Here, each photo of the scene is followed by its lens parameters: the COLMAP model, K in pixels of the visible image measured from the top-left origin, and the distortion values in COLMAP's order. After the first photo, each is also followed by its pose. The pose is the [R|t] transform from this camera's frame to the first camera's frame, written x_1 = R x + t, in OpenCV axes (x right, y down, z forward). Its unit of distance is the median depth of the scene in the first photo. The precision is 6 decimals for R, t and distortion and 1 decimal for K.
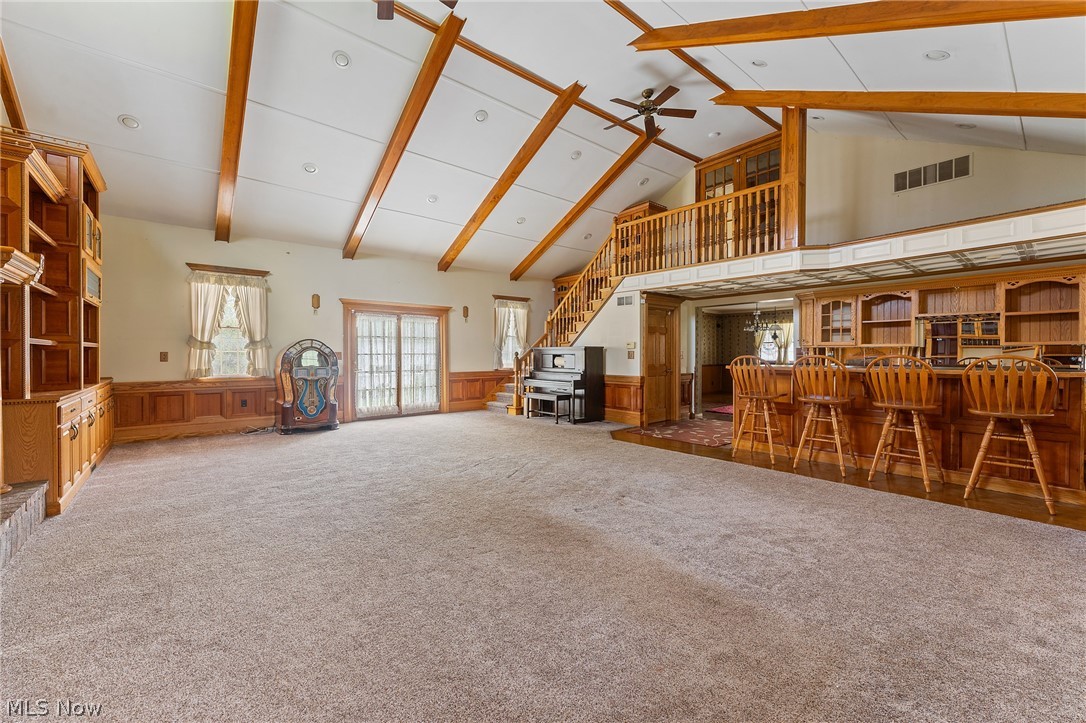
lens RADIAL K [[436.4, 0, 543.5], [0, 436.4, 365.5], [0, 0, 1]] dist [-0.000252, 0.000057]
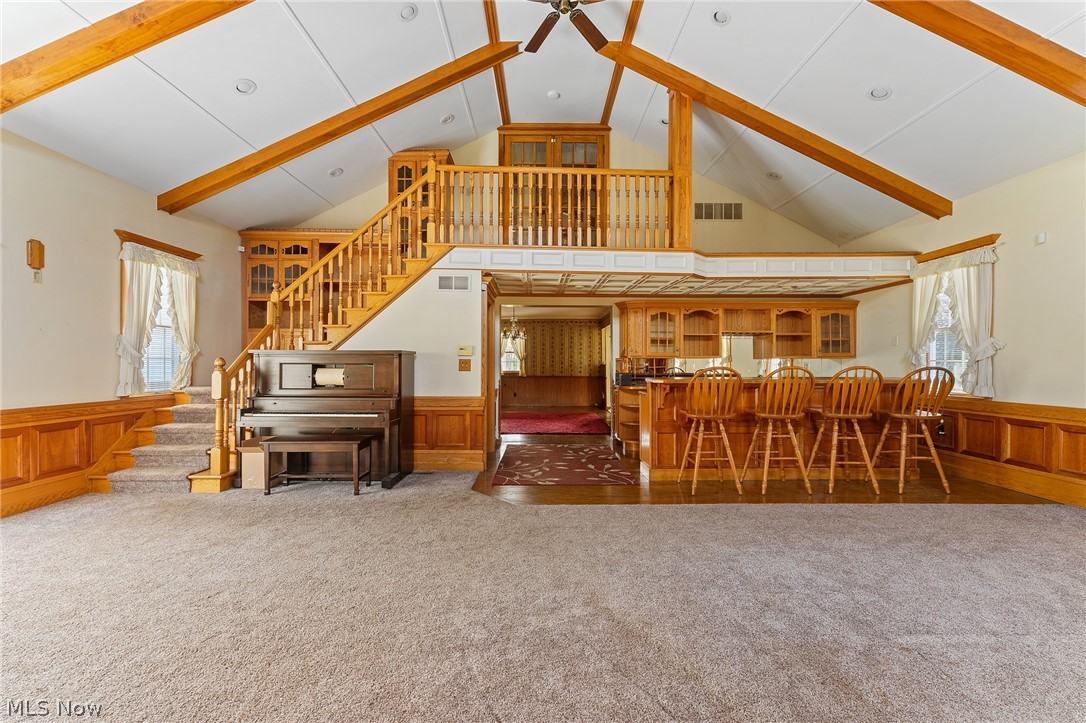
lens RADIAL K [[436.4, 0, 543.5], [0, 436.4, 365.5], [0, 0, 1]] dist [-0.000252, 0.000057]
pose [[0.628603, 0.001950, 0.777724, -0.229819], [0.015984, 0.999753, -0.015425, -0.011239], [-0.777562, 0.022128, 0.628417, 0.467150]]
